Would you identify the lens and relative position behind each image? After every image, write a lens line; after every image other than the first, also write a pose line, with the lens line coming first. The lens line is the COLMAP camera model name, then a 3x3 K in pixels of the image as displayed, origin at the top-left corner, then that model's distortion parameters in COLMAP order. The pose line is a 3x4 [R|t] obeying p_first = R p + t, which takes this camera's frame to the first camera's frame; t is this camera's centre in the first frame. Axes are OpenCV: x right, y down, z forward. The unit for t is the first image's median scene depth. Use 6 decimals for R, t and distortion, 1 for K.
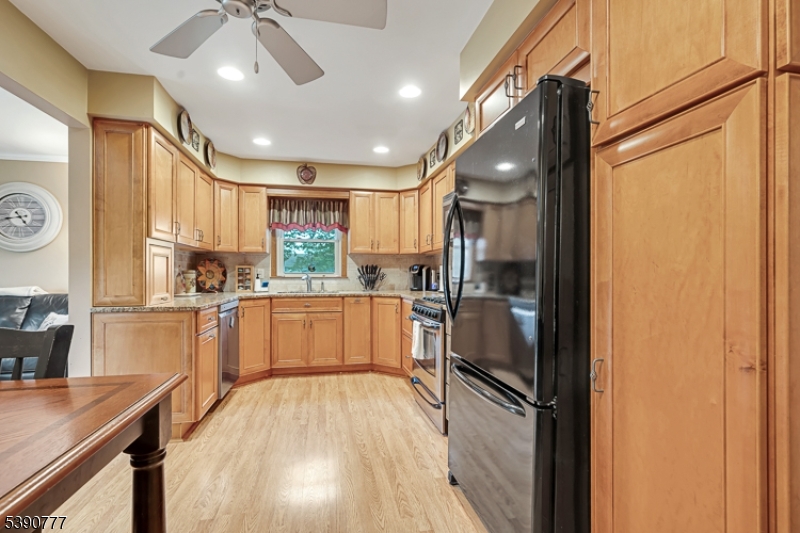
lens RADIAL K [[356.6, 0, 400.2], [0, 356.6, 272.0], [0, 0, 1]] dist [-0.004083, -0.000343]
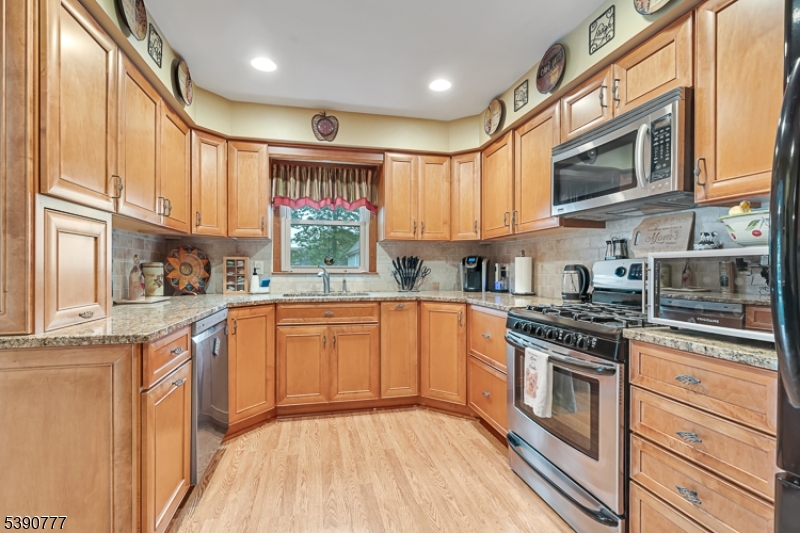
lens RADIAL K [[356.6, 0, 398.6], [0, 356.6, 267.4], [0, 0, 1]] dist [-0.004083, -0.000343]
pose [[0.999803, 0.001628, 0.019781, -0.143933], [-0.001686, 0.999994, 0.002903, 0.001279], [-0.019776, -0.002936, 0.999800, 0.320746]]
